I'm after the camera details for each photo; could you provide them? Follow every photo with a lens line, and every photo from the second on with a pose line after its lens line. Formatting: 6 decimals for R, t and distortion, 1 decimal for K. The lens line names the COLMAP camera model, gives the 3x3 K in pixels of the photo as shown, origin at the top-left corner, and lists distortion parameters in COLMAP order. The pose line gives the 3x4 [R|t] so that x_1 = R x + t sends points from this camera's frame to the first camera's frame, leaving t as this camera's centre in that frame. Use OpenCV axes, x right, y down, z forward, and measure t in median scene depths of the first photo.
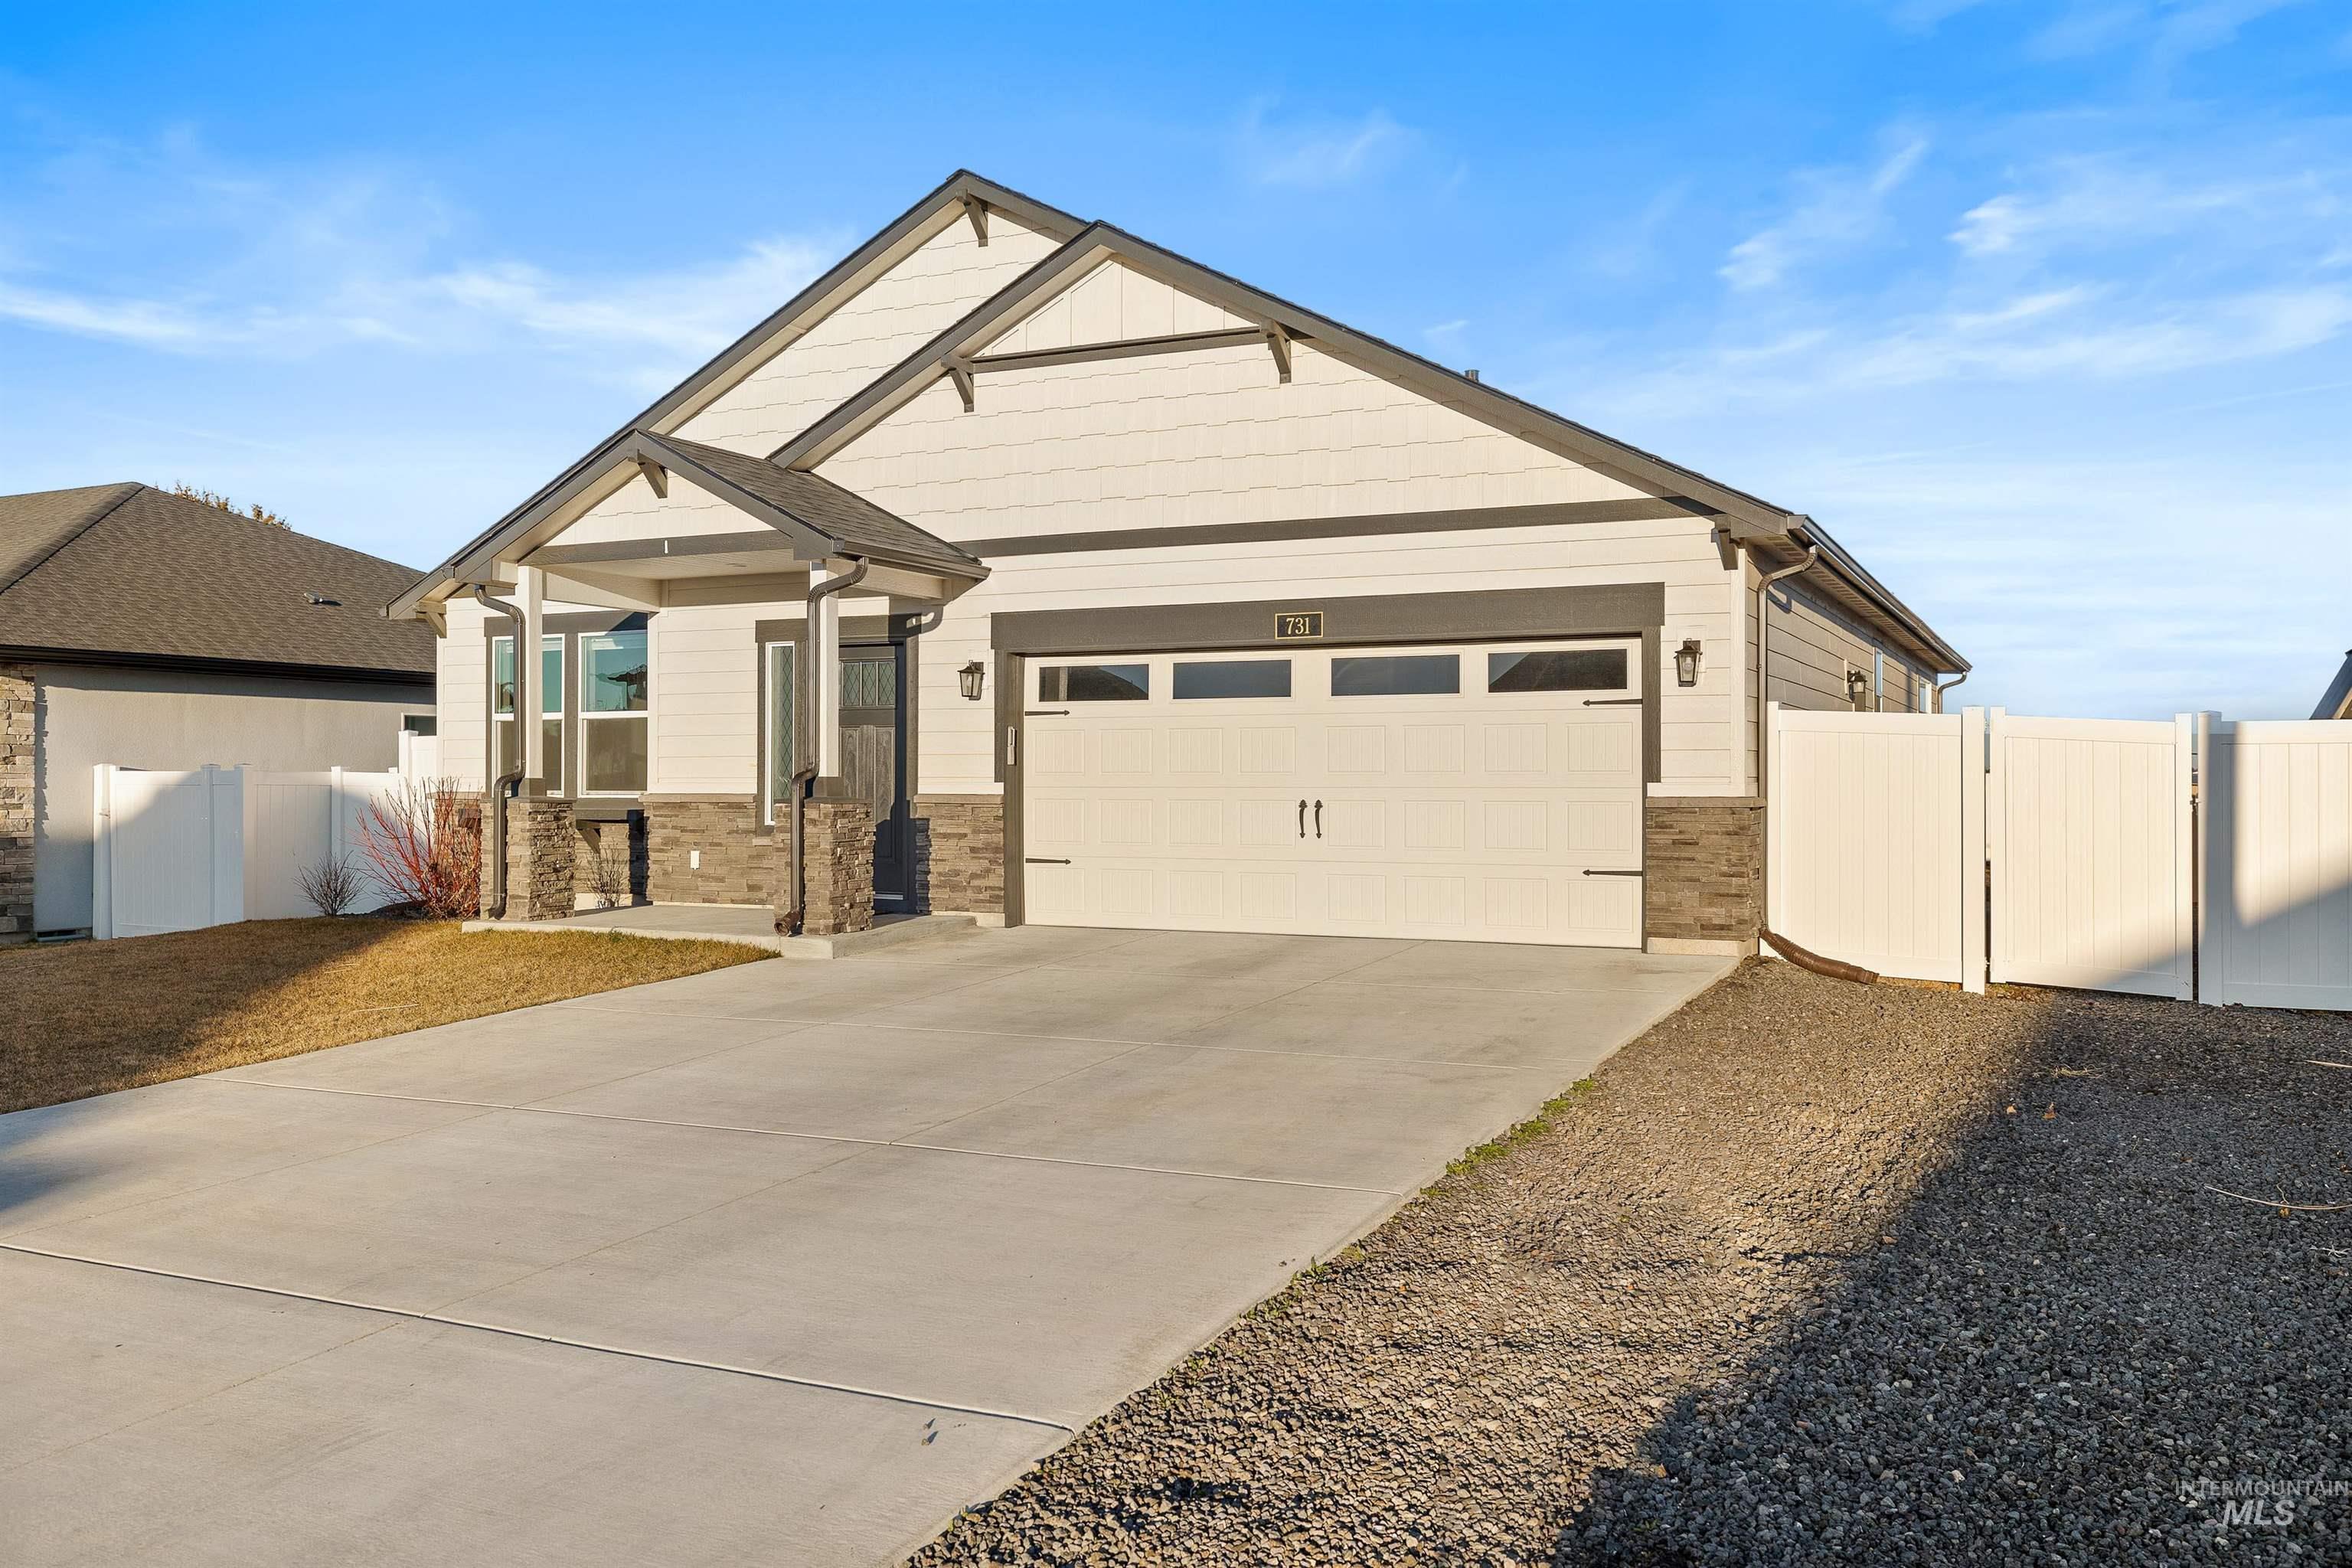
lens RADIAL K [[1886.4, 0, 1191.1], [0, 1886.4, 783.3], [0, 0, 1]] dist [0.002753, 0.000118]
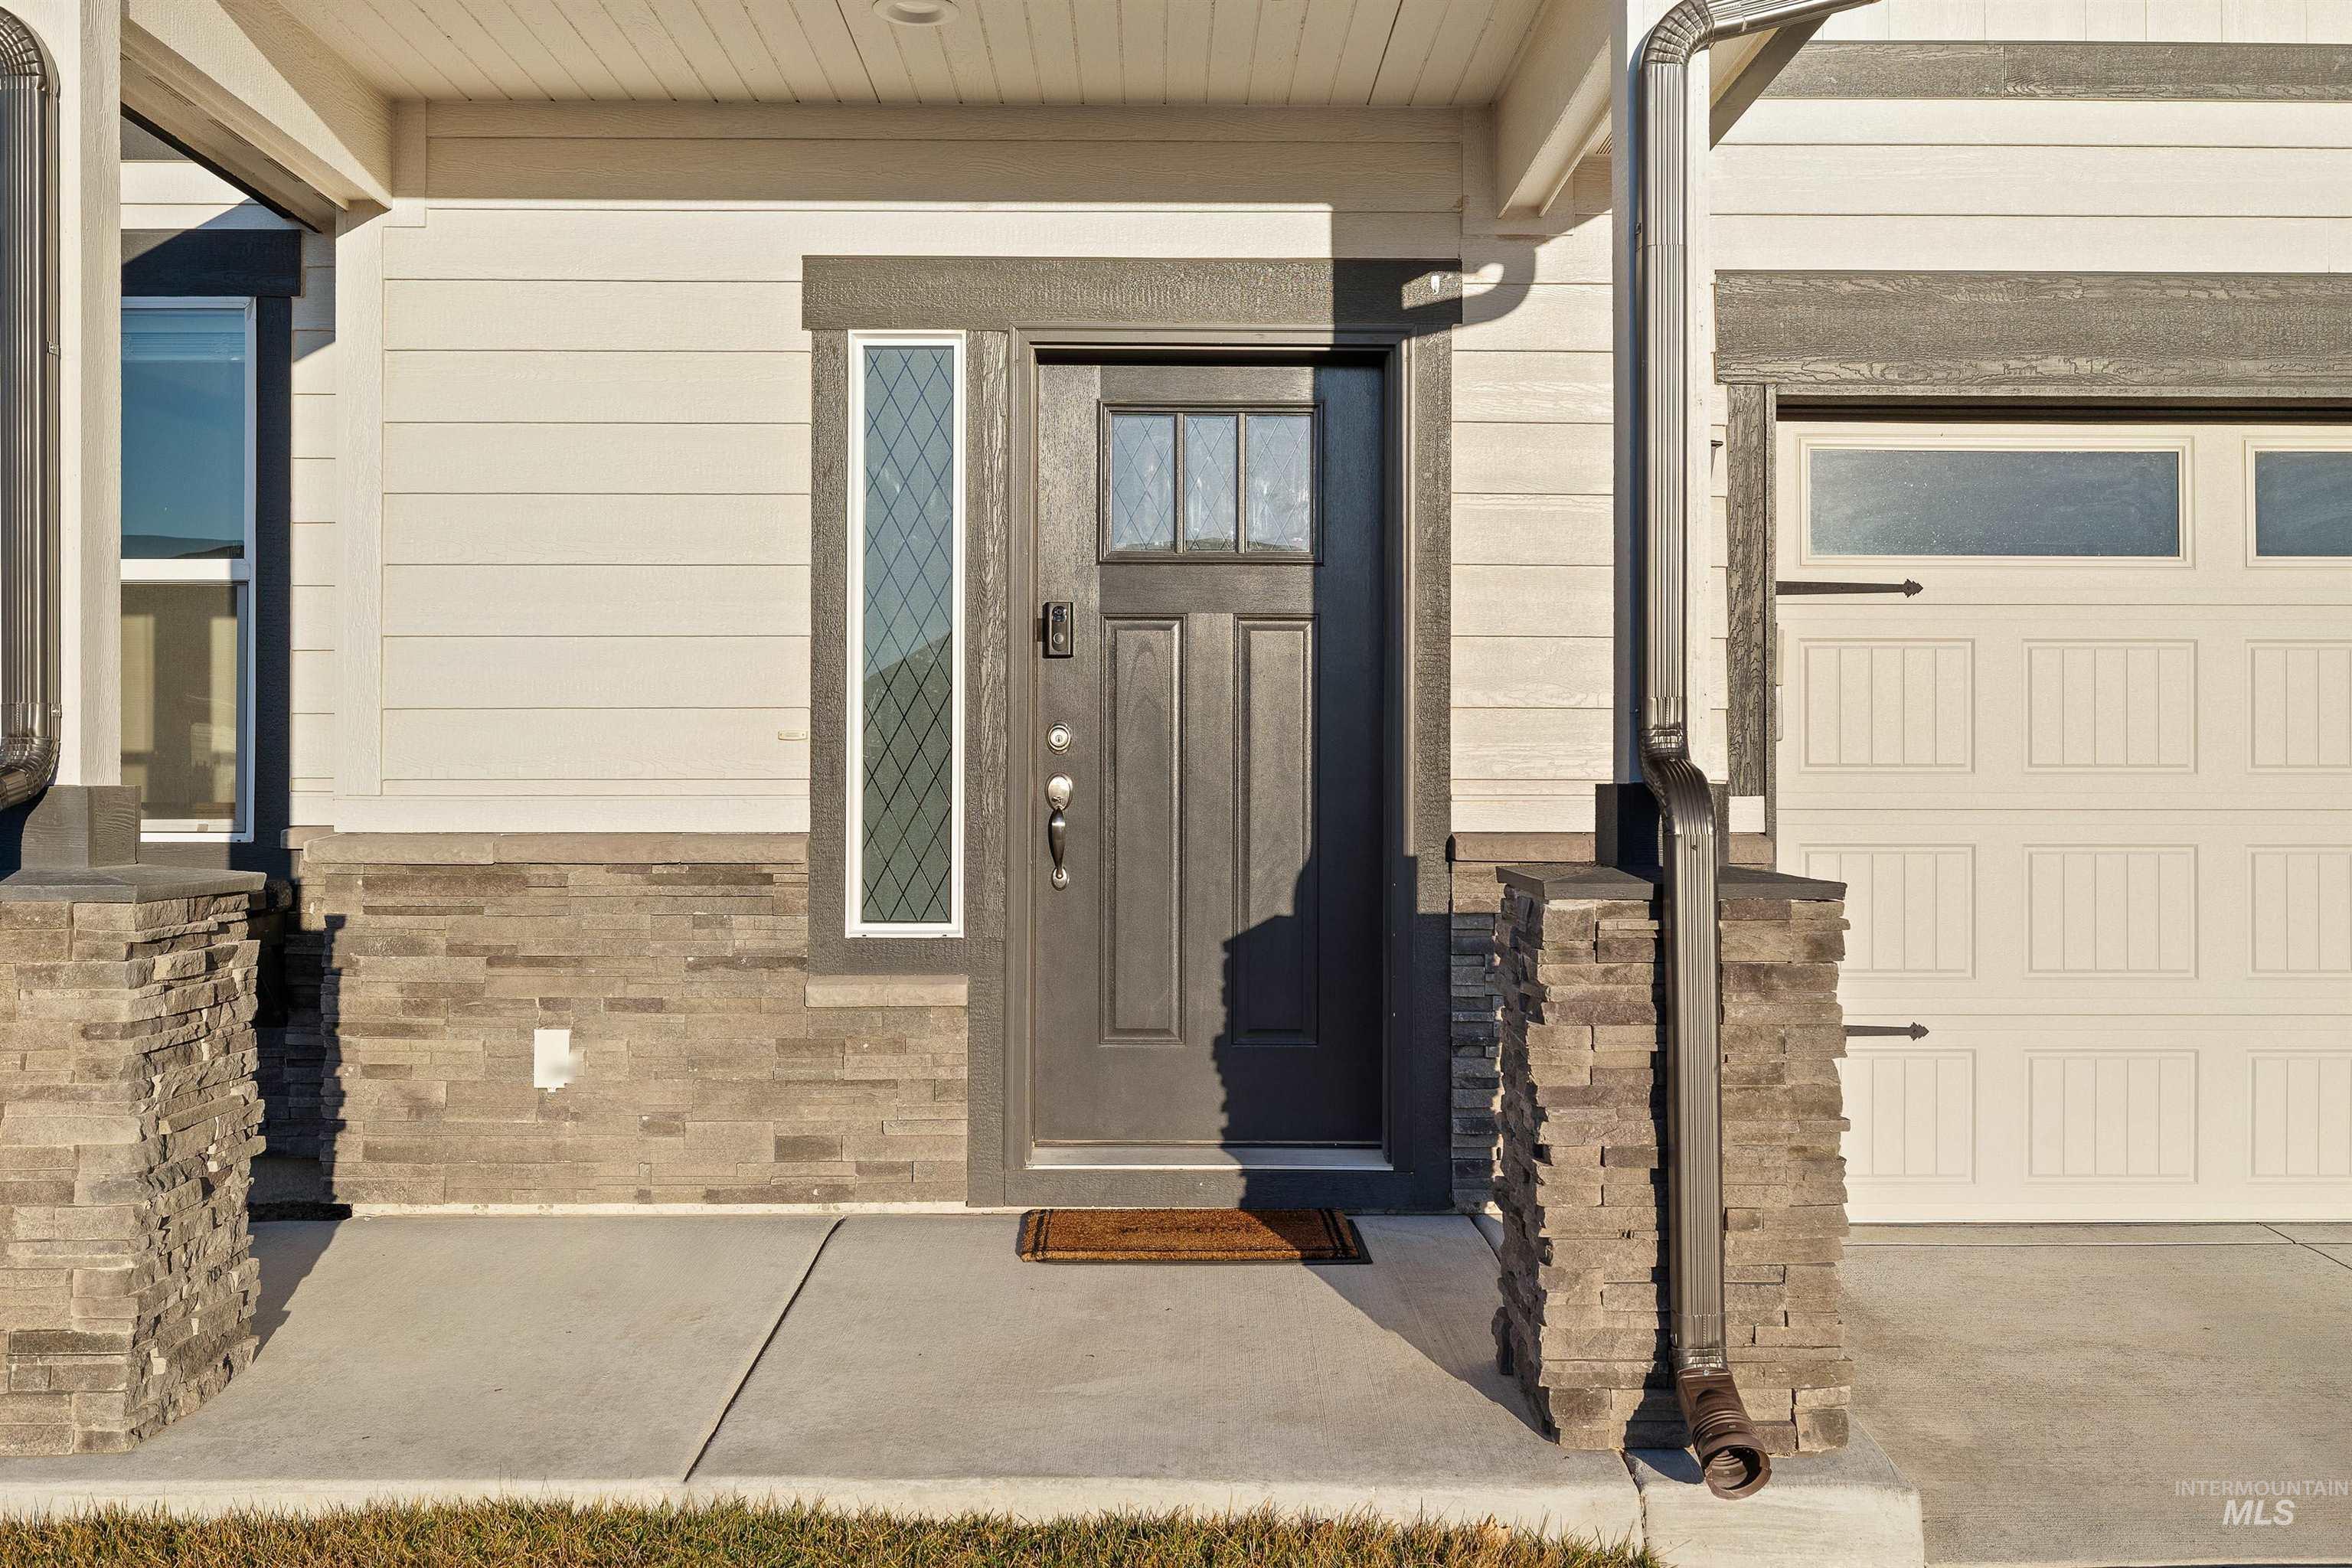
lens RADIAL K [[2031.0, 0, 1171.2], [0, 2031.0, 771.9], [0, 0, 1]] dist [0.015223, 0.007545]
pose [[0.894610, 0.002166, 0.446842, -0.343343], [-0.001292, 0.999997, -0.002262, -0.003779], [-0.446845, 0.001446, 0.894610, 0.727704]]
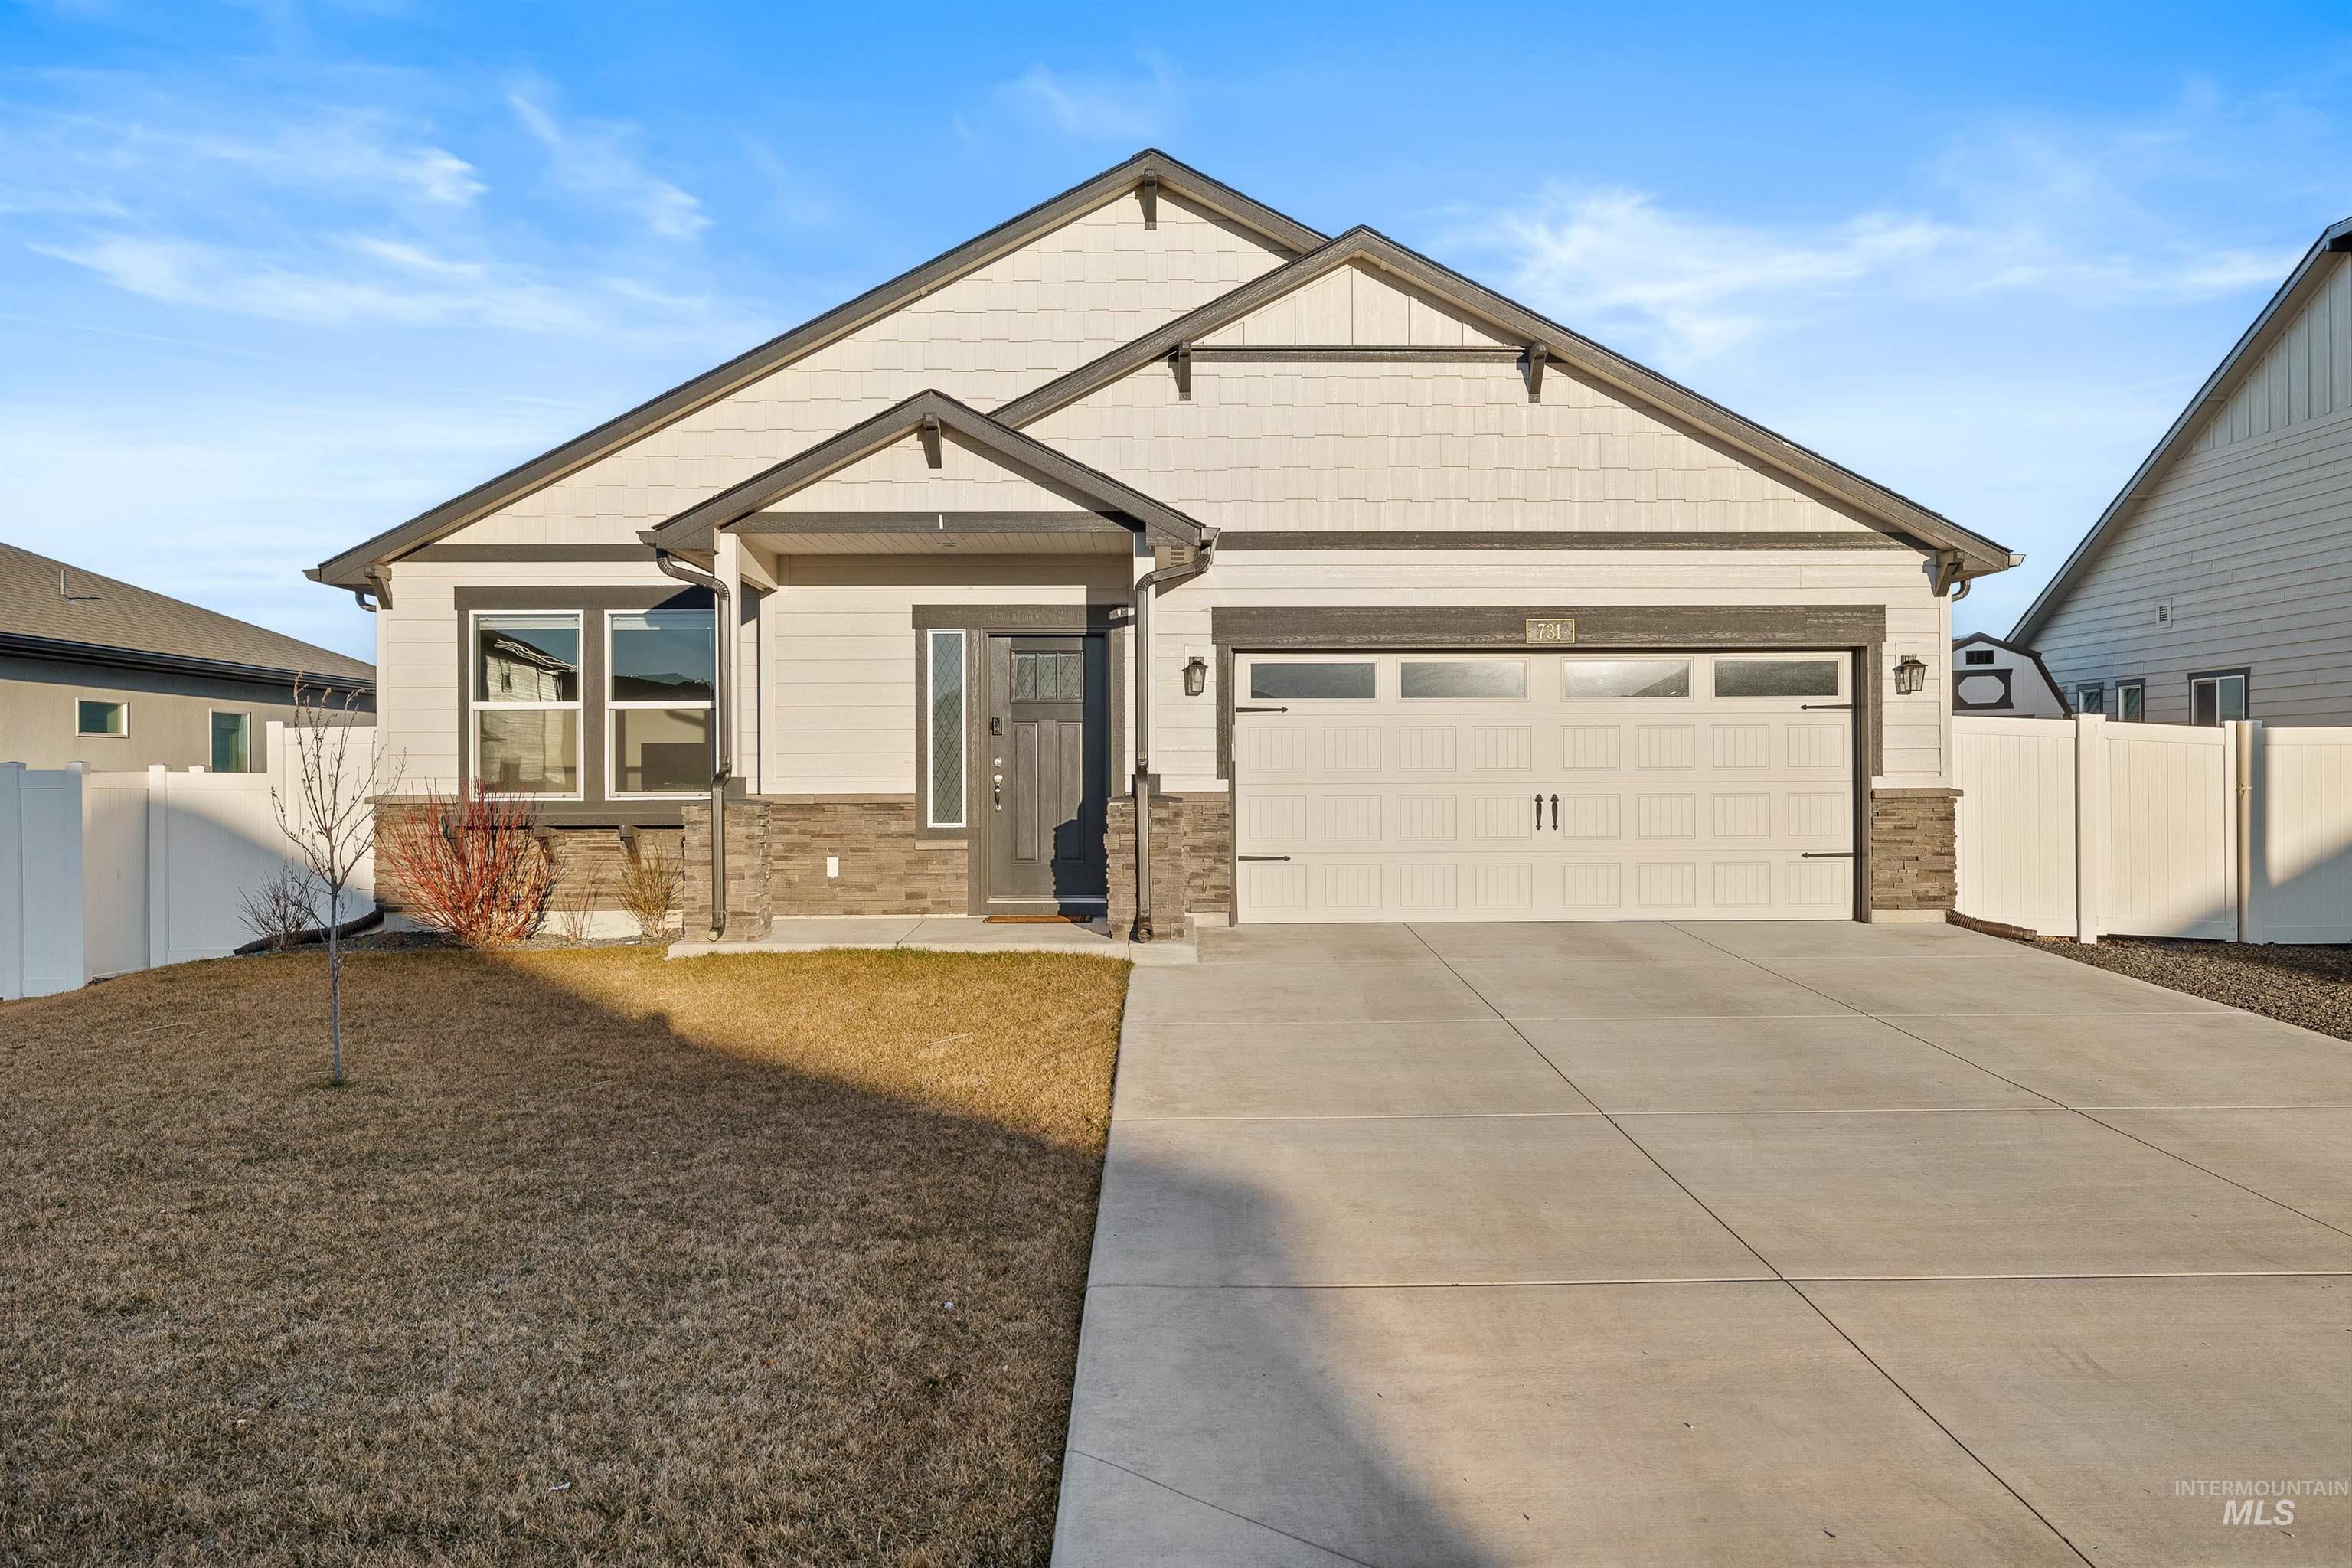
lens RADIAL K [[1886.4, 0, 1192.1], [0, 1886.4, 792.1], [0, 0, 1]] dist [0.002753, 0.000118]
pose [[0.892440, -0.005845, 0.451129, -0.557198], [0.005189, 0.999983, 0.002691, 0.003292], [-0.451137, -0.000060, 0.892455, 0.126862]]
